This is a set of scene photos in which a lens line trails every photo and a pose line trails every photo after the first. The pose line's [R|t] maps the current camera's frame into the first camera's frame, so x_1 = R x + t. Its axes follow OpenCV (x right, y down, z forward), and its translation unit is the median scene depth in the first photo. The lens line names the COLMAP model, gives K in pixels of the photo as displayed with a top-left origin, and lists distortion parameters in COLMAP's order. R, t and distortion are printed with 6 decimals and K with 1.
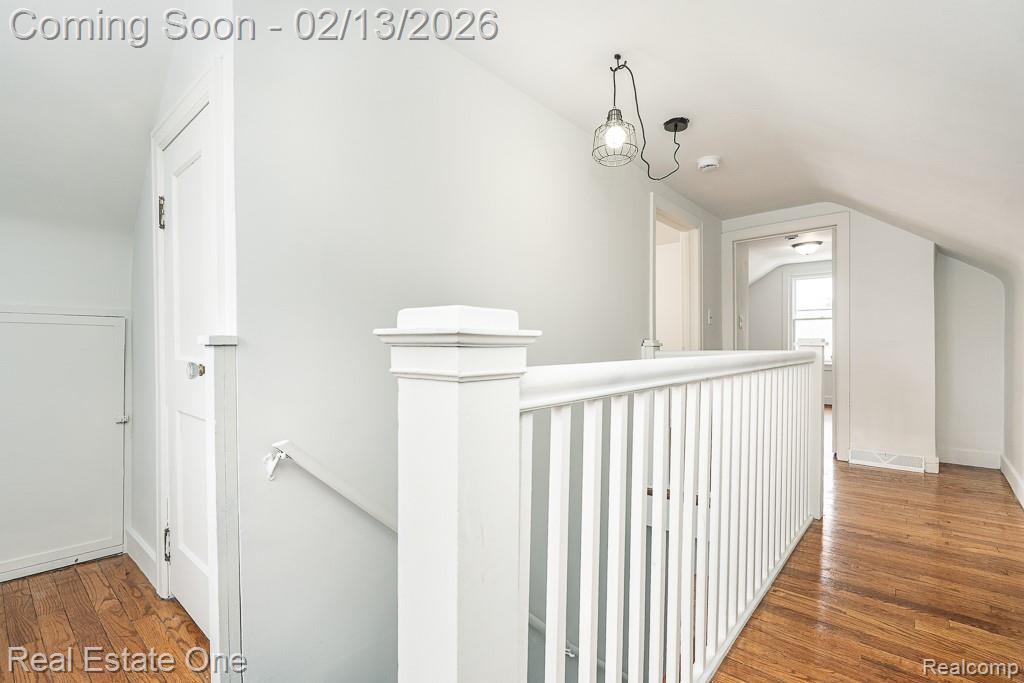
lens RADIAL K [[469.7, 0, 511.6], [0, 469.7, 346.7], [0, 0, 1]] dist [-0.001544, 0.000019]
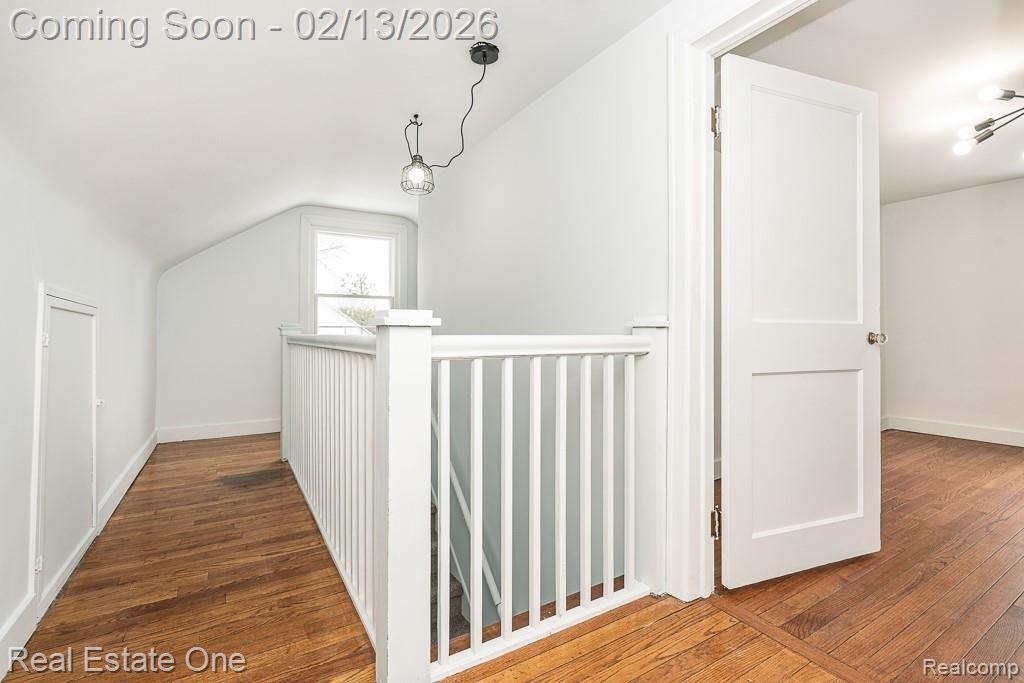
lens RADIAL K [[469.7, 0, 514.1], [0, 469.7, 335.4], [0, 0, 1]] dist [-0.001544, 0.000019]
pose [[-0.299056, 0.006559, -0.954213, 1.545290], [-0.002876, 0.999966, 0.007775, 0.005122], [0.954231, 0.005069, -0.299027, 1.837784]]
